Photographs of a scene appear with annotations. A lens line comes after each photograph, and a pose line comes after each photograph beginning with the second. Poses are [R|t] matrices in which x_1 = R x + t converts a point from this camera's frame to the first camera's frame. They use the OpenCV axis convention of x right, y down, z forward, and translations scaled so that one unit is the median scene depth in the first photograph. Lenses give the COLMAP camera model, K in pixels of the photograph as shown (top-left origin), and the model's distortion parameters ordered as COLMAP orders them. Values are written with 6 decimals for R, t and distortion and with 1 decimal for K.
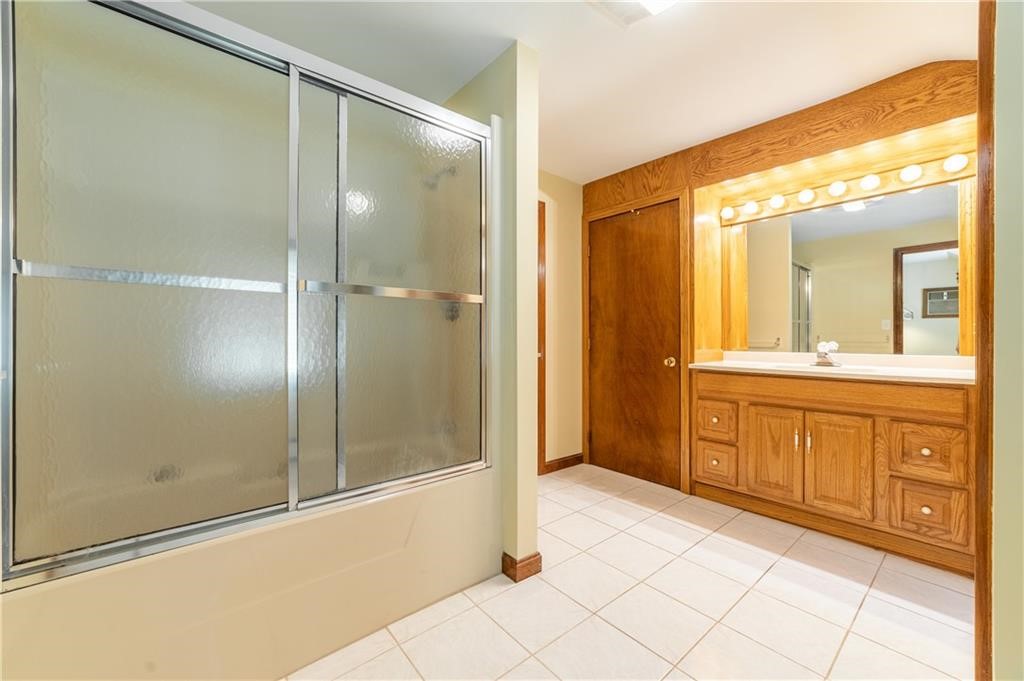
lens RADIAL K [[396.2, 0, 514.5], [0, 396.2, 335.4], [0, 0, 1]] dist [-0.033929, 0.018447]
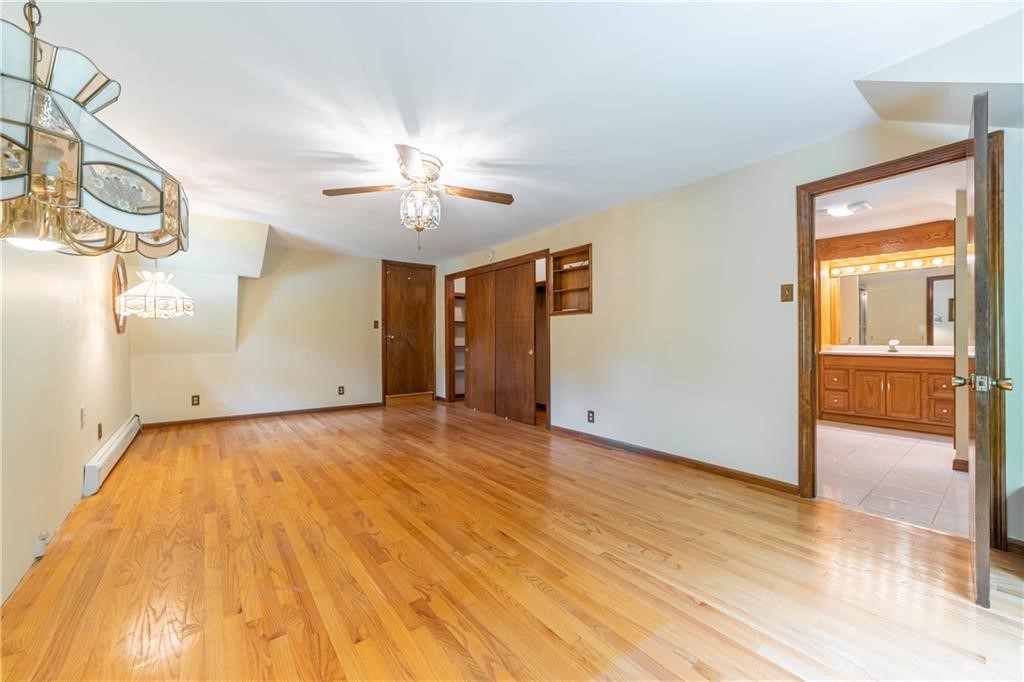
lens RADIAL K [[396.2, 0, 514.5], [0, 396.2, 335.9], [0, 0, 1]] dist [-0.033929, 0.018447]
pose [[0.999312, -0.009729, -0.035793, -1.085762], [0.009928, 0.999936, 0.005394, -0.034449], [0.035738, -0.005745, 0.999345, -1.081415]]
